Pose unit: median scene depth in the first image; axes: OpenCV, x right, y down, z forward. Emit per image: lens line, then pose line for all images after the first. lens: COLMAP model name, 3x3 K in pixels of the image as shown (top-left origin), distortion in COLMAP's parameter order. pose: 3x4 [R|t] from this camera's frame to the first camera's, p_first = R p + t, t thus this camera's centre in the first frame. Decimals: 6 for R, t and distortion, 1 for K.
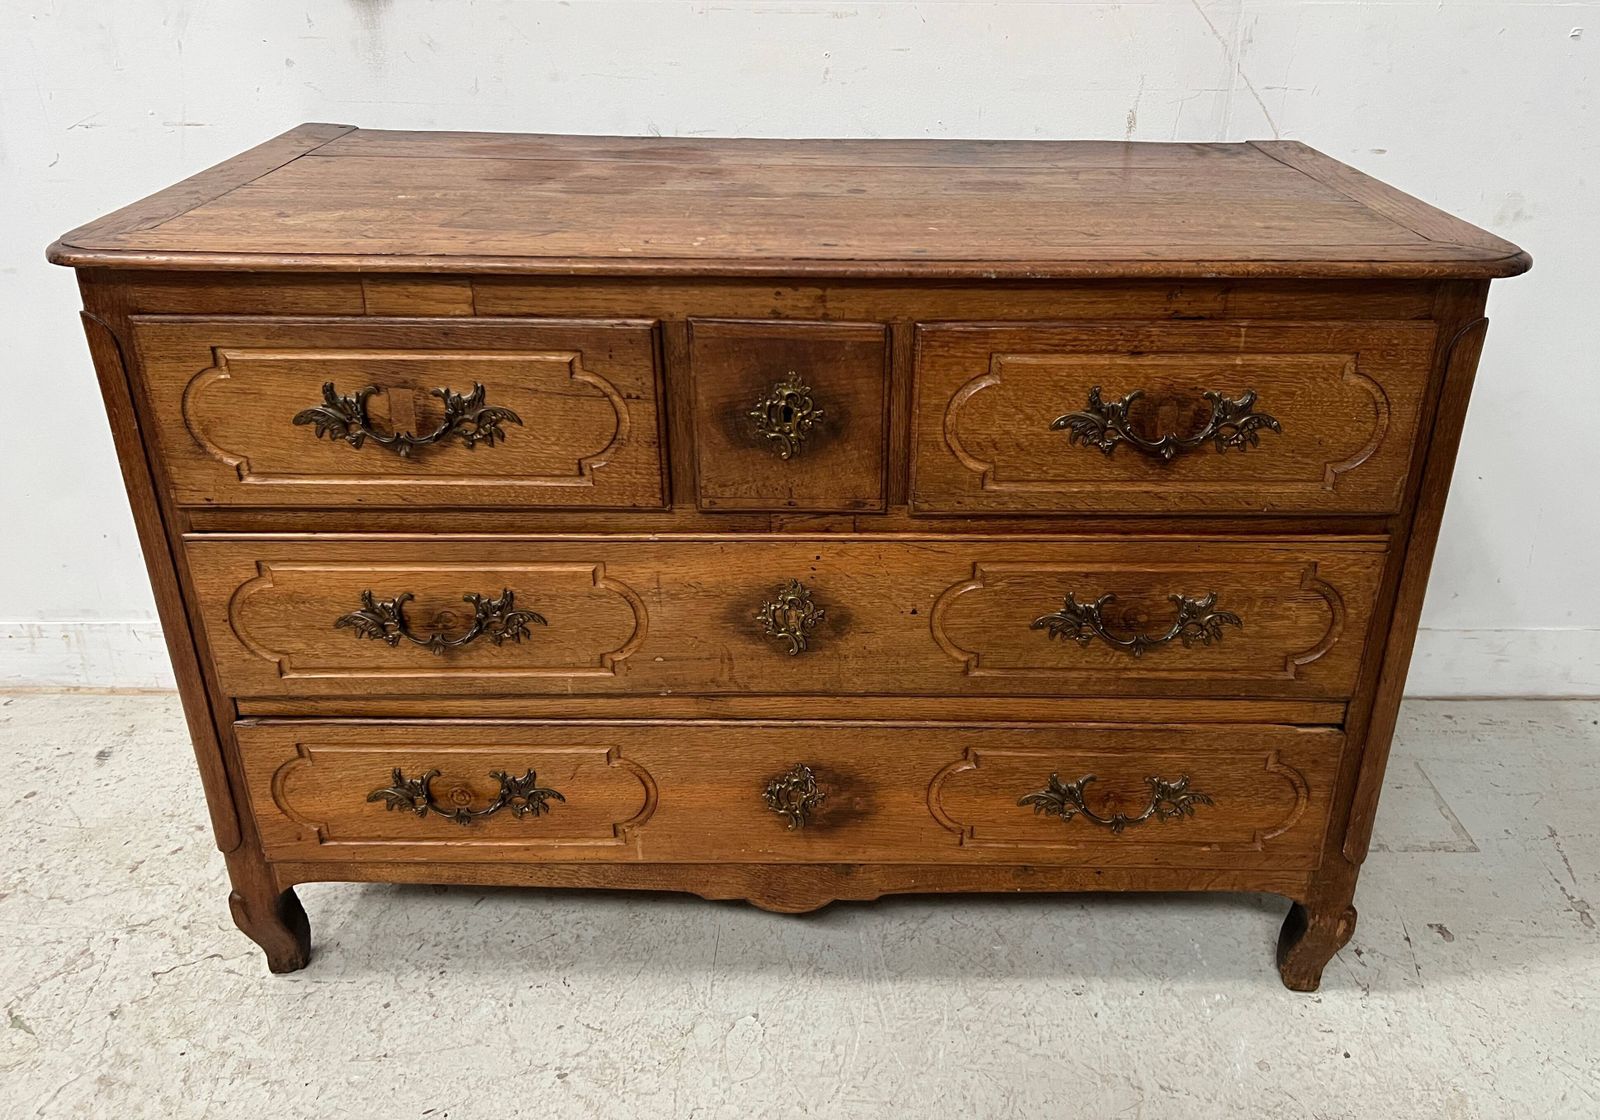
lens RADIAL K [[1251.2, 0, 836.6], [0, 1251.2, 509.7], [0, 0, 1]] dist [0.041637, -0.043932]
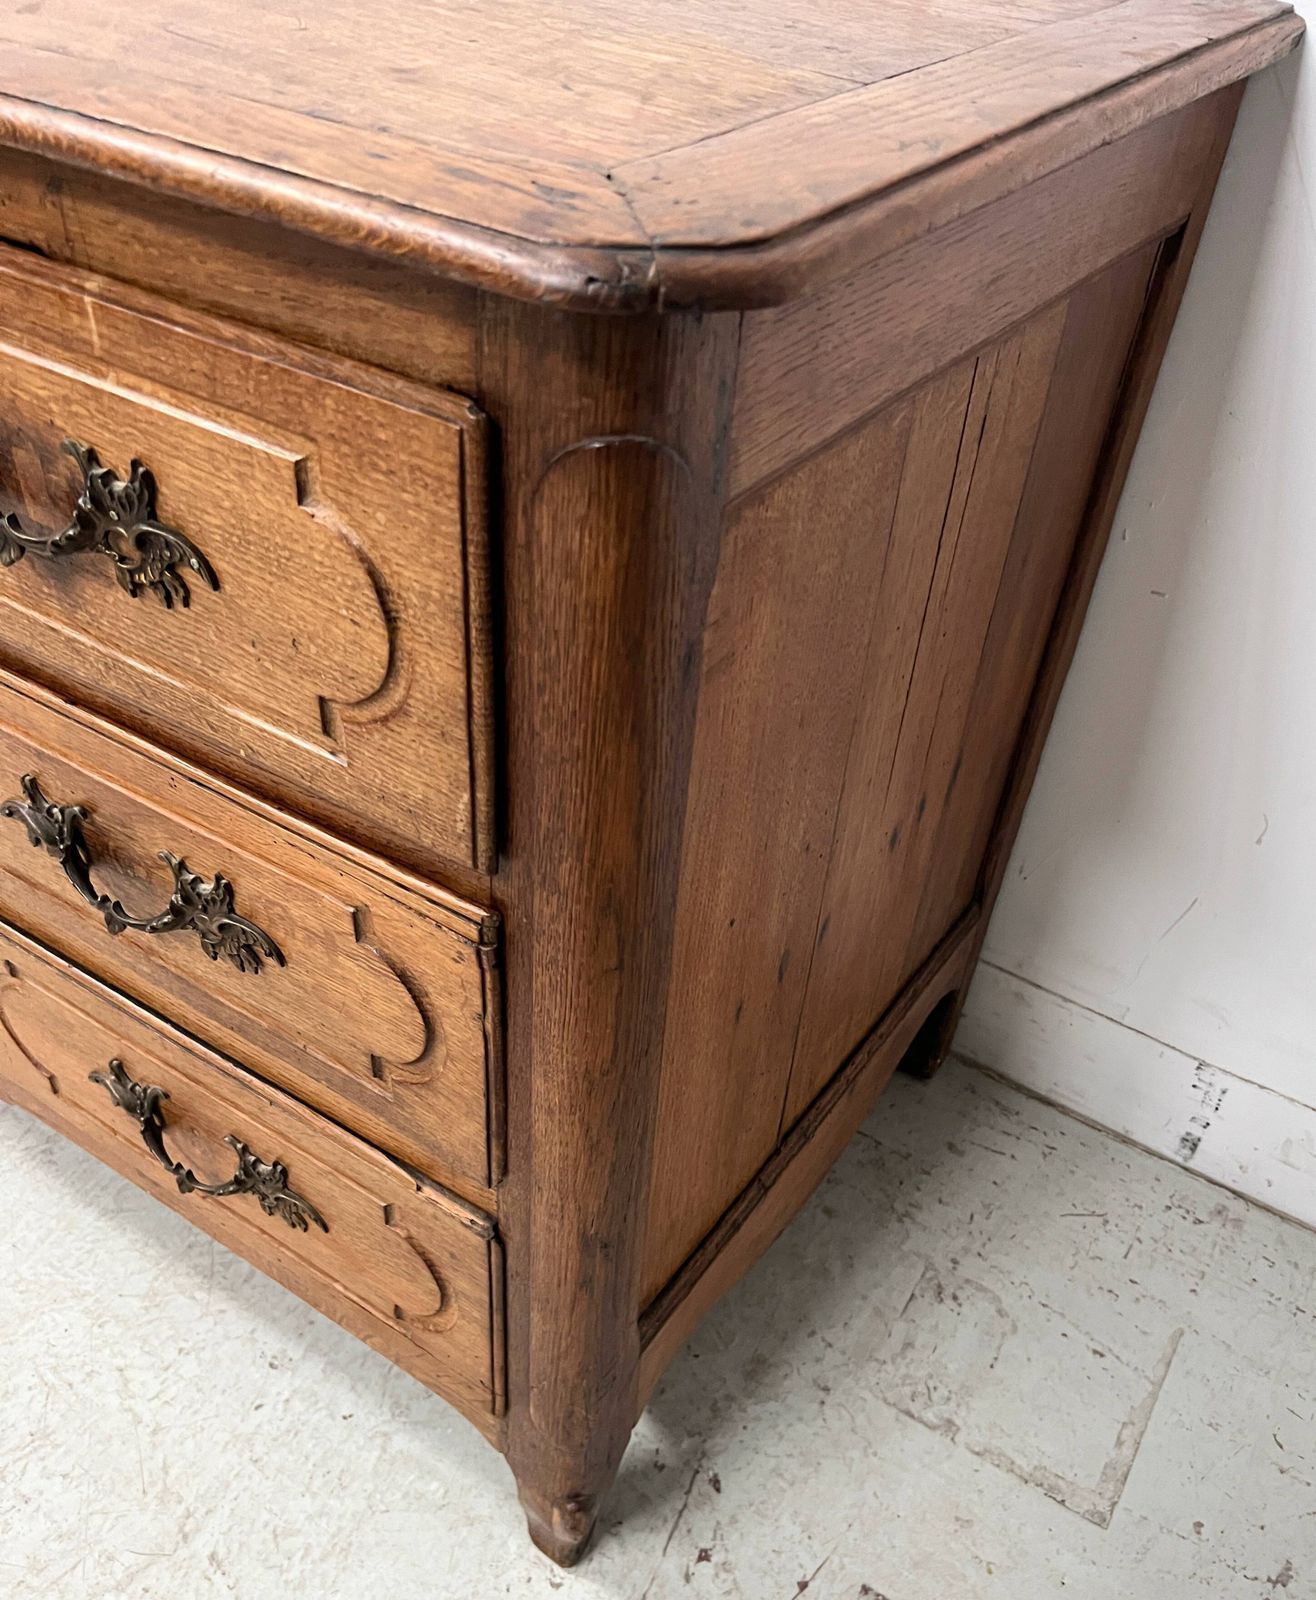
lens RADIAL K [[1386.6, 0, 667.4], [0, 1386.6, 916.8], [0, 0, 1]] dist [0.036893, -0.042223]
pose [[0.834711, 0.398315, -0.380267, 0.632870], [-0.282697, 0.902534, 0.324830, -0.141771], [0.472589, -0.163638, 0.865957, 0.582480]]
